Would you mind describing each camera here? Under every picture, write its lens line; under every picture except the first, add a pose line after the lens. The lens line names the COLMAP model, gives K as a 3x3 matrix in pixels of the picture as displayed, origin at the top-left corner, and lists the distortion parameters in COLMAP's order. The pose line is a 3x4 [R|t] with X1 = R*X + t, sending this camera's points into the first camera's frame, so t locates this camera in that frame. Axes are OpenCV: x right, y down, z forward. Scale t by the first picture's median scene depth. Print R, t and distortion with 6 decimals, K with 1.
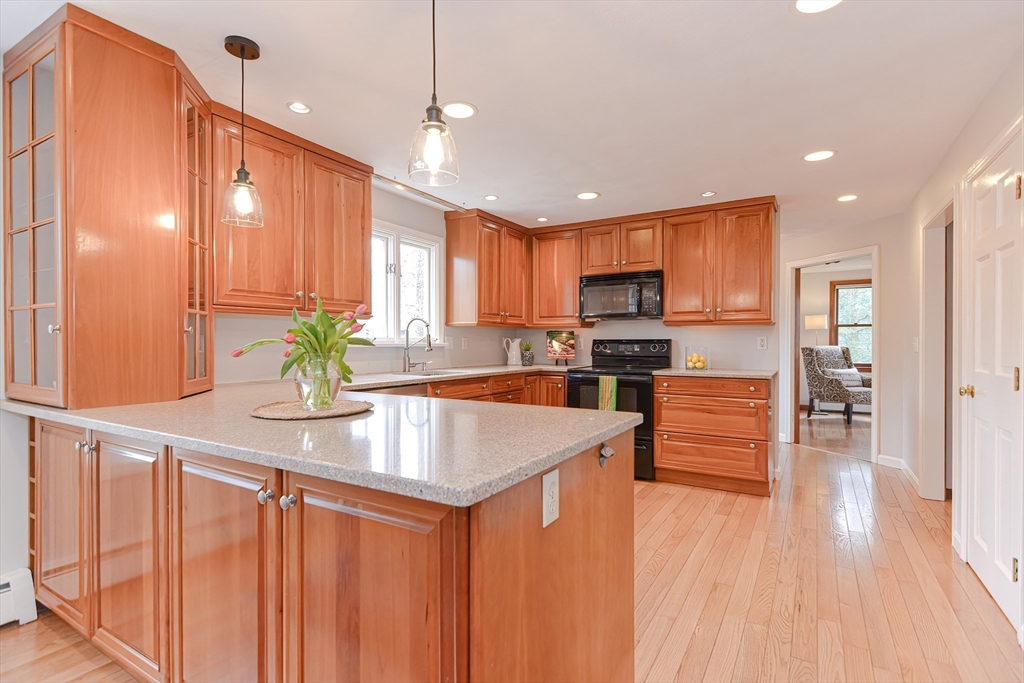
lens RADIAL K [[491.7, 0, 503.7], [0, 491.7, 348.0], [0, 0, 1]] dist [0.020882, -0.008532]
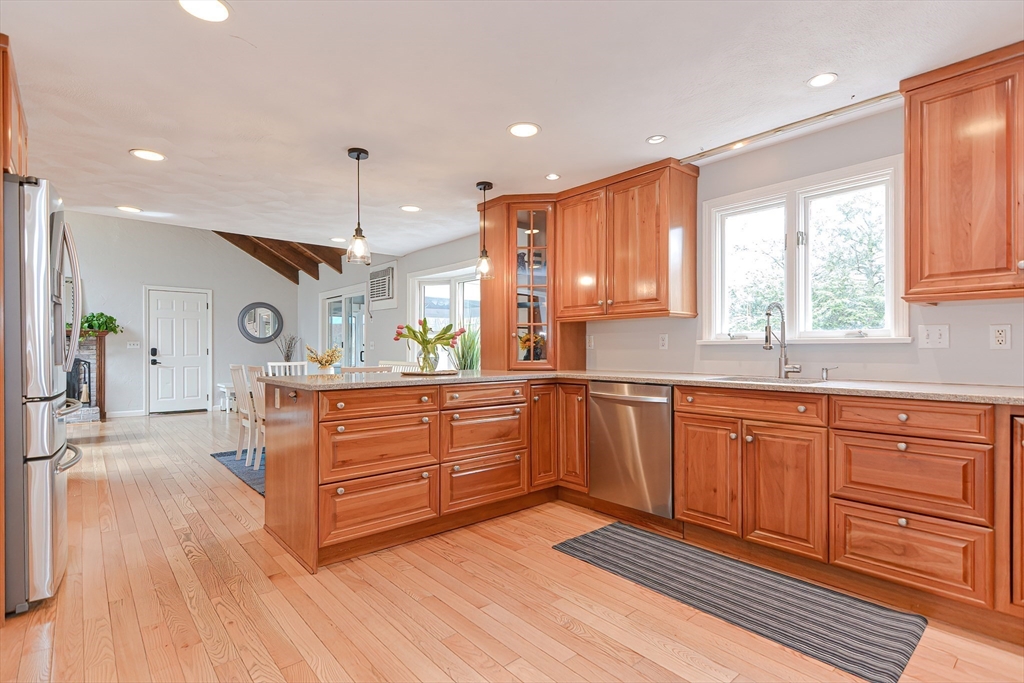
lens RADIAL K [[491.7, 0, 515.0], [0, 491.7, 351.7], [0, 0, 1]] dist [0.020882, -0.008532]
pose [[-0.284978, 0.005879, -0.958516, 0.502859], [-0.009341, 0.999917, 0.008910, 0.004872], [0.958488, 0.011493, -0.284900, 0.663826]]
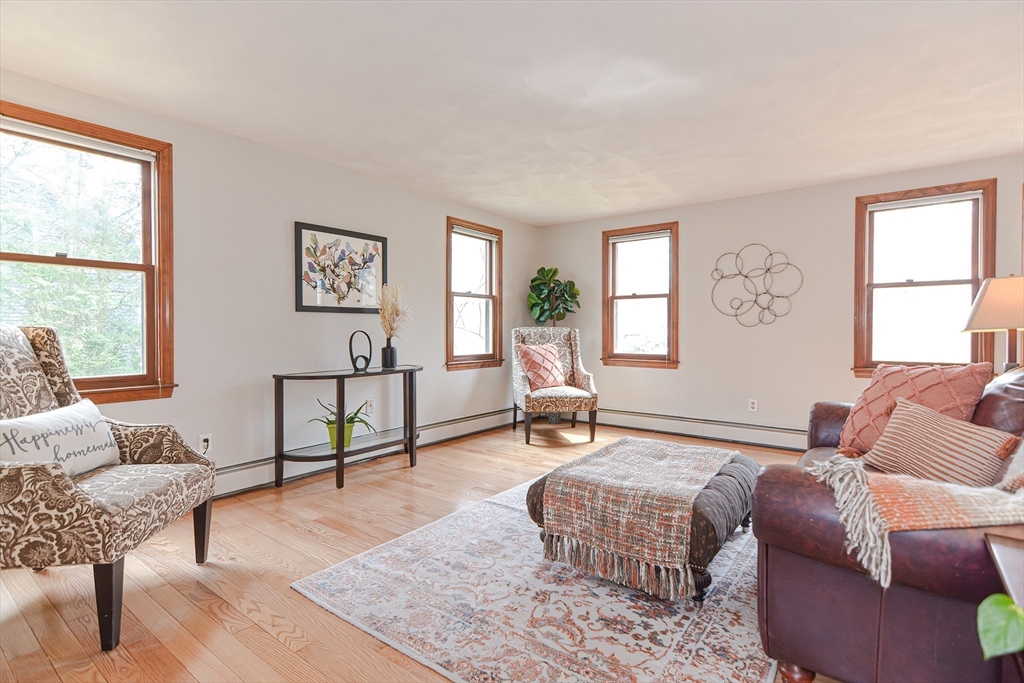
lens RADIAL K [[491.7, 0, 511.9], [0, 491.7, 339.2], [0, 0, 1]] dist [0.020882, -0.008532]
pose [[0.081271, -0.010044, 0.996641, 0.724867], [0.009960, 0.999907, 0.009265, 0.008608], [-0.996642, 0.009173, 0.081363, 1.194909]]
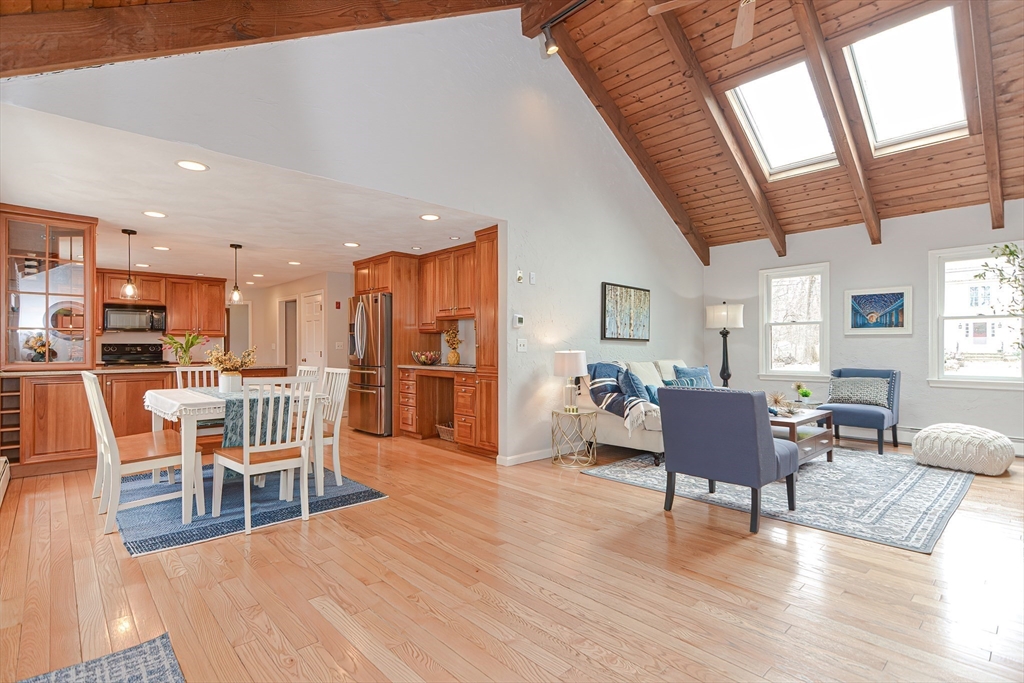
lens RADIAL K [[491.7, 0, 512.1], [0, 491.7, 346.1], [0, 0, 1]] dist [0.020882, -0.008532]
pose [[0.259030, -0.000031, 0.965869, -1.021414], [0.013125, 0.999908, -0.003488, 0.013205], [-0.965780, 0.013580, 0.259007, -0.650945]]
